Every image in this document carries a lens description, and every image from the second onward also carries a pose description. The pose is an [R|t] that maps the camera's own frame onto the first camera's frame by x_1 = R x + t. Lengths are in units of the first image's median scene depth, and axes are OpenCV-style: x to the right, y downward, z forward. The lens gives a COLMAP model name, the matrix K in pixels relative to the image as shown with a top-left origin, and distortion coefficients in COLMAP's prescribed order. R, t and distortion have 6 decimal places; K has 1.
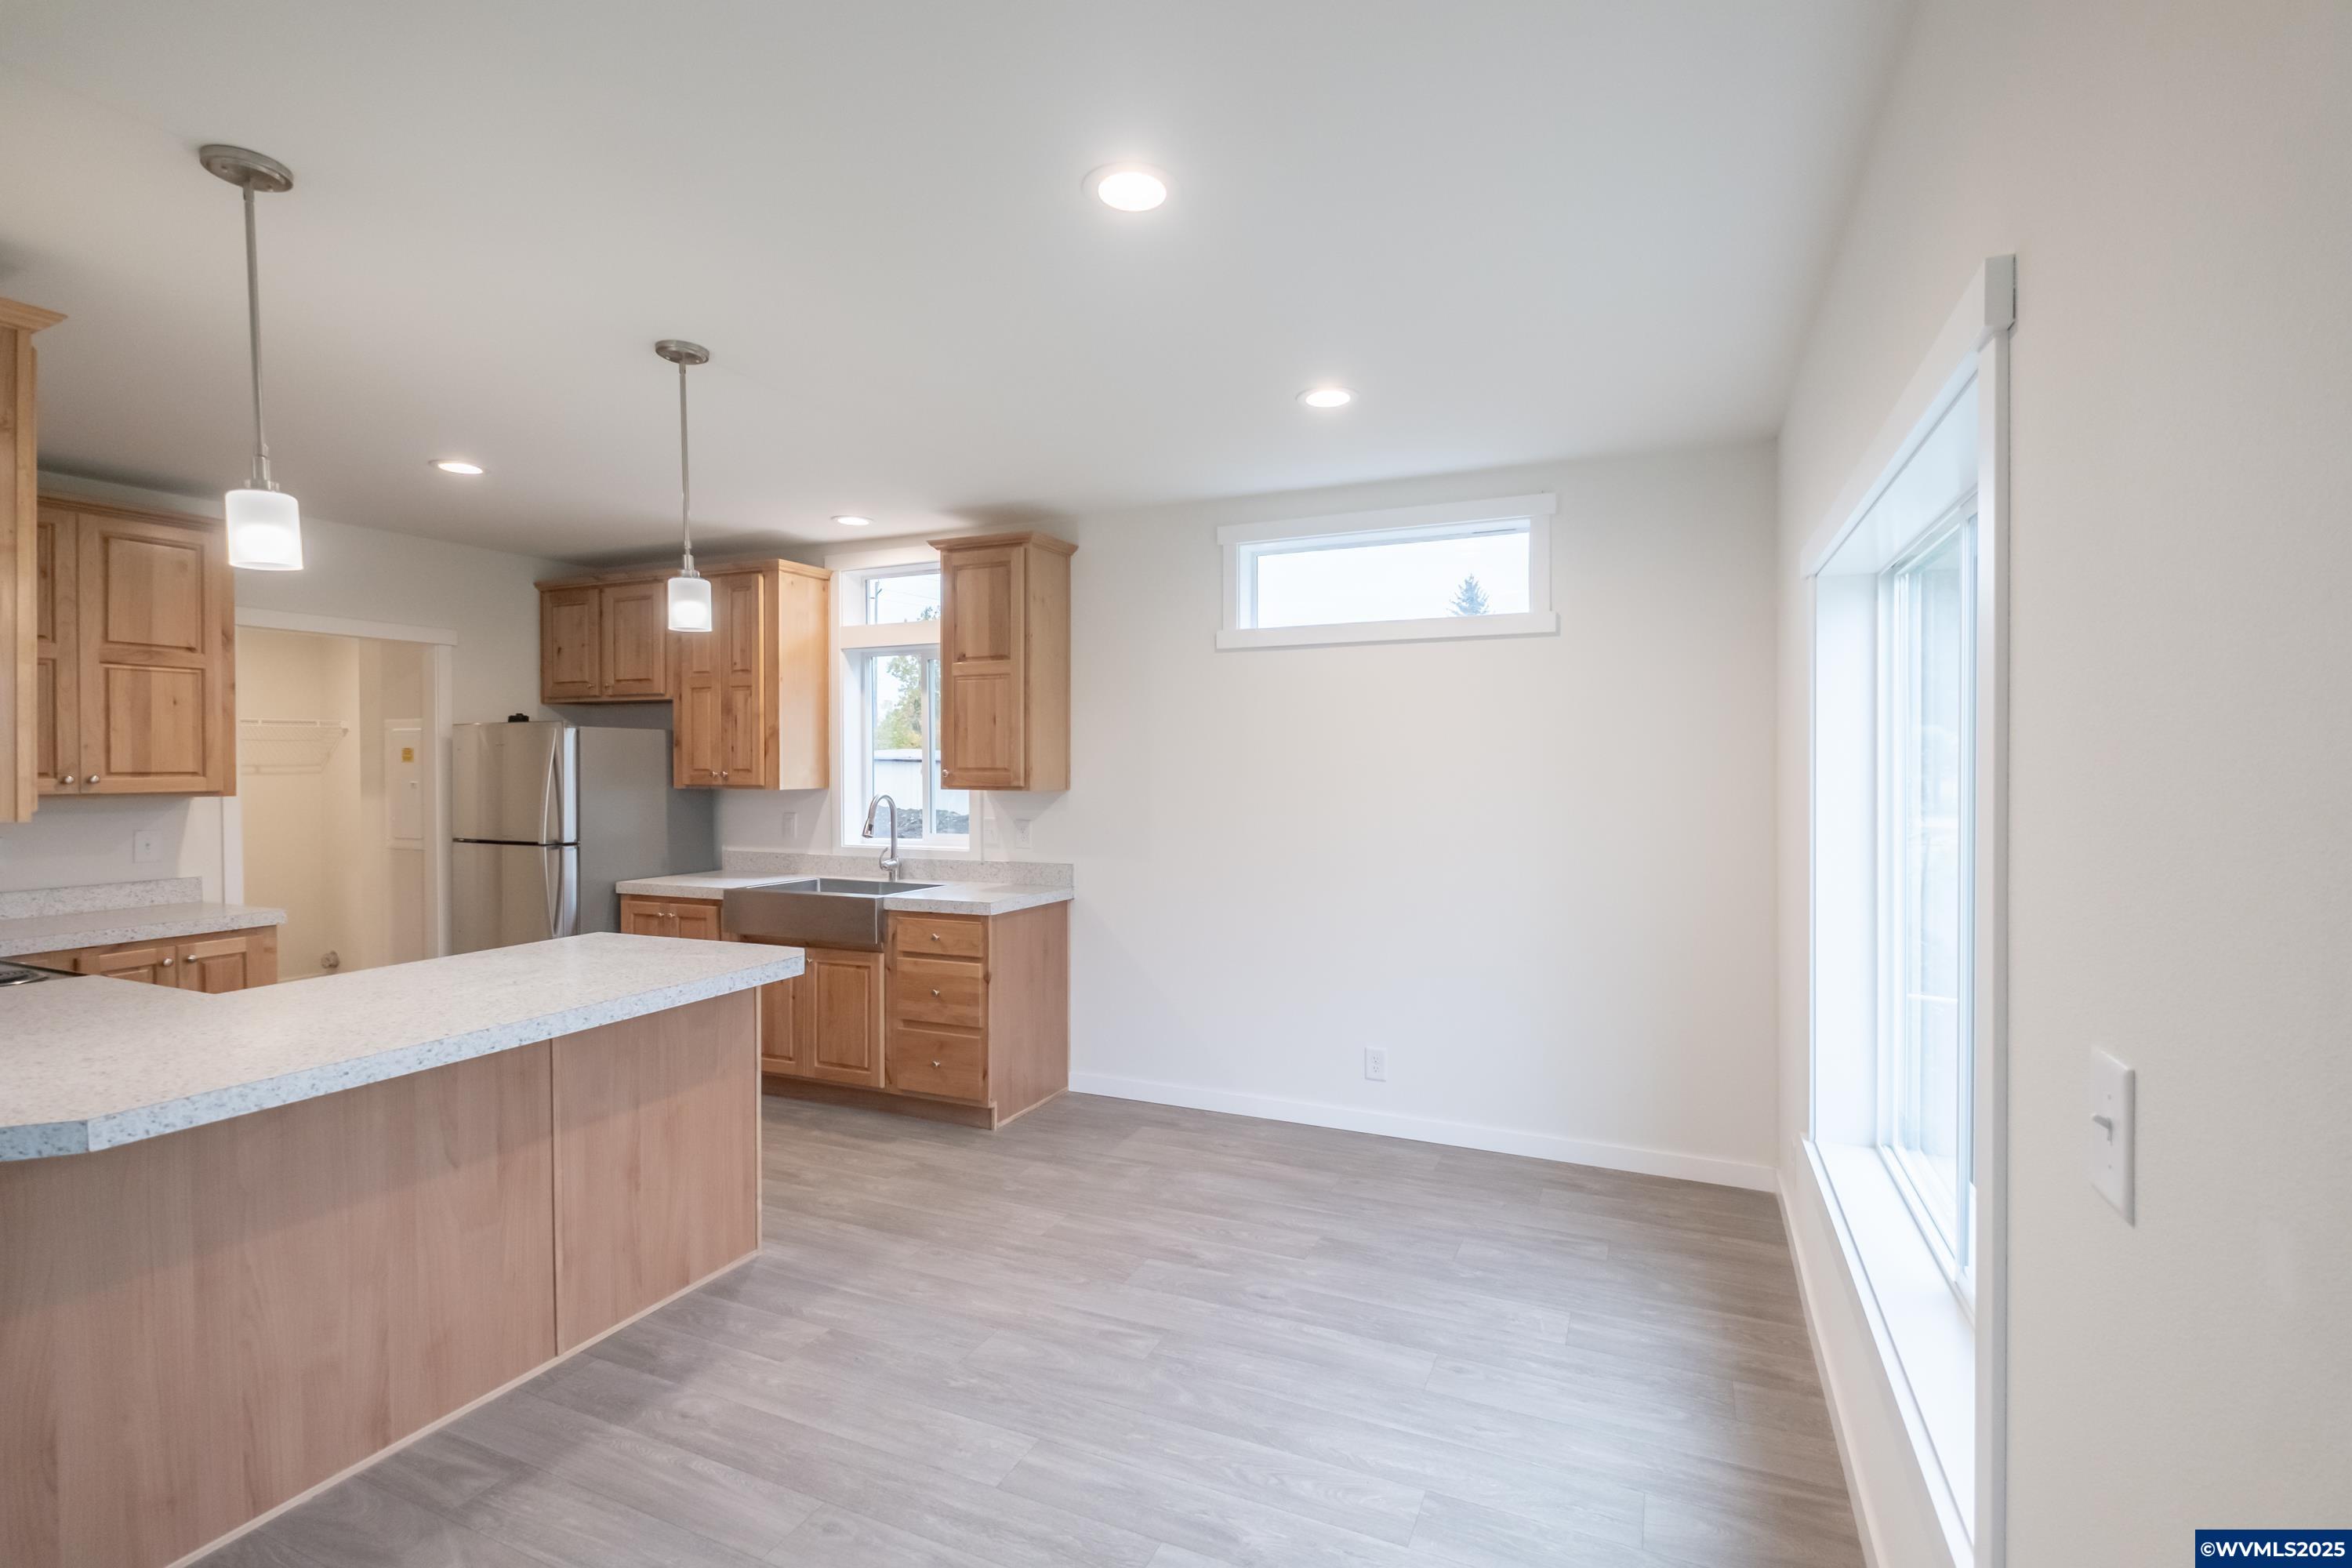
lens RADIAL K [[1026.0, 0, 1213.5], [0, 1026.0, 764.4], [0, 0, 1]] dist [0.006368, -0.005300]
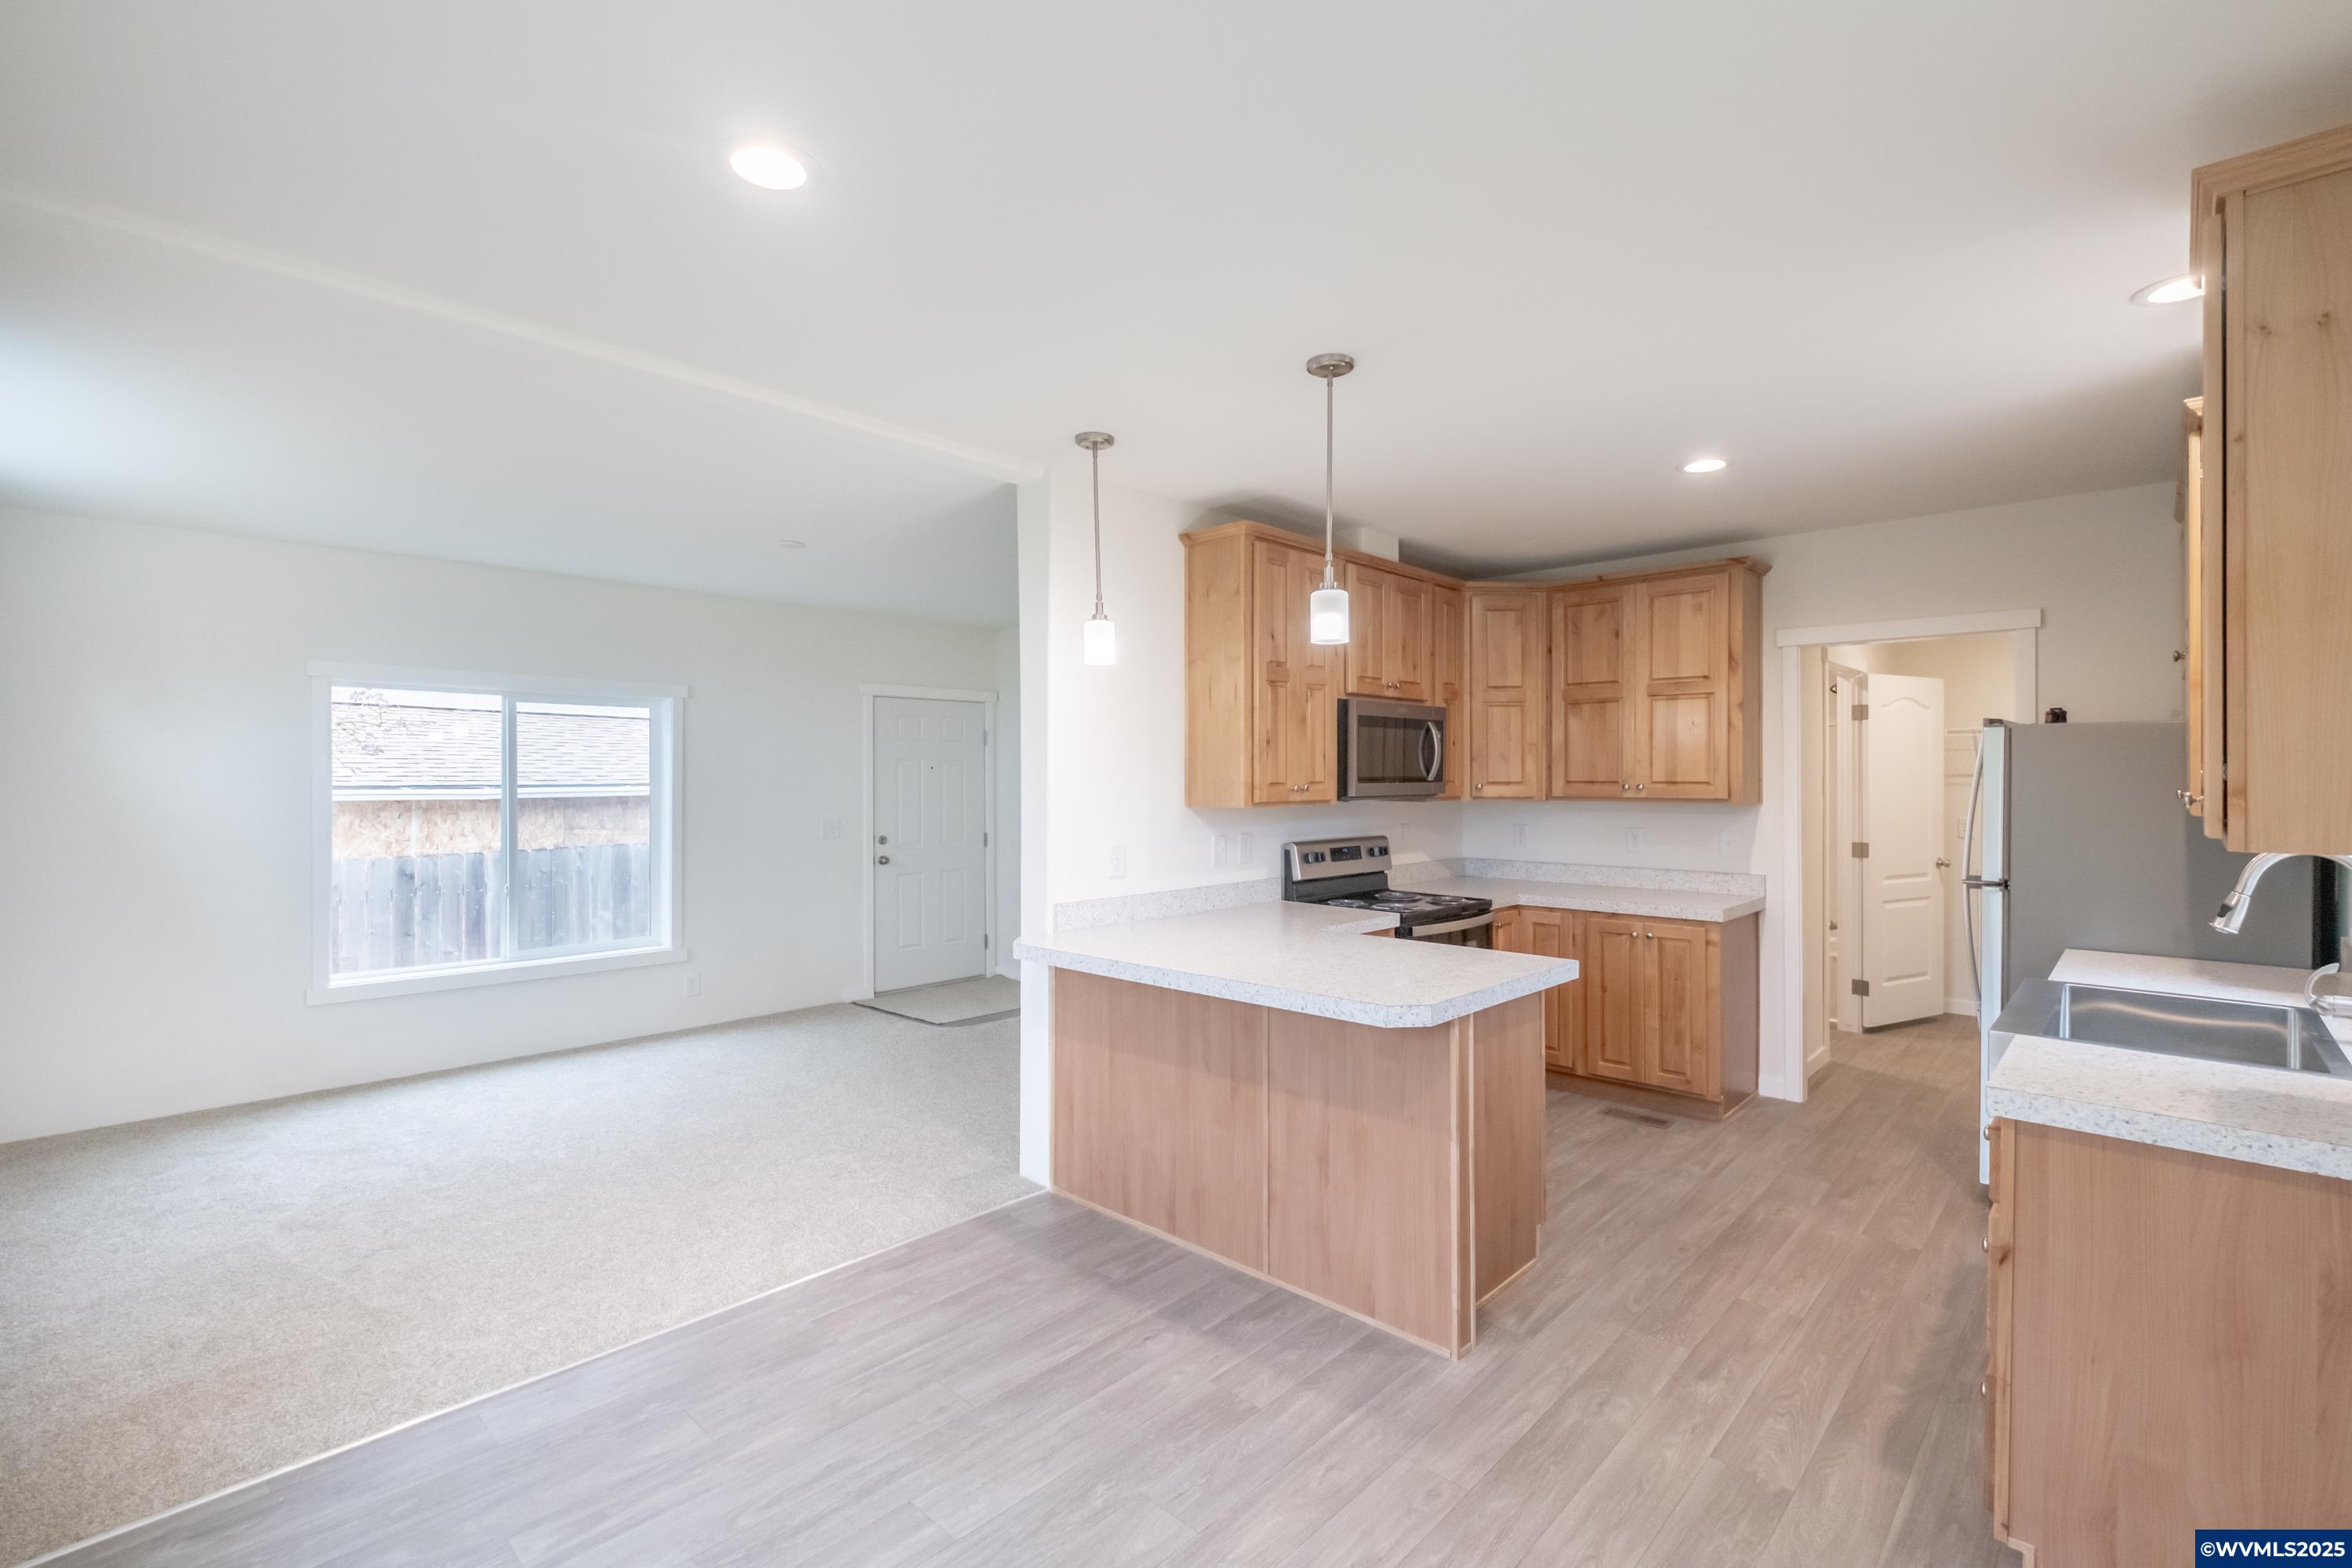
lens RADIAL K [[1069.3, 0, 1177.7], [0, 1069.3, 779.5], [0, 0, 1]] dist [0.002203, -0.000487]
pose [[-0.343785, 0.008083, -0.939014, 0.353767], [0.001458, 0.999966, 0.008074, -0.005379], [0.939047, 0.001406, -0.343785, 0.842109]]
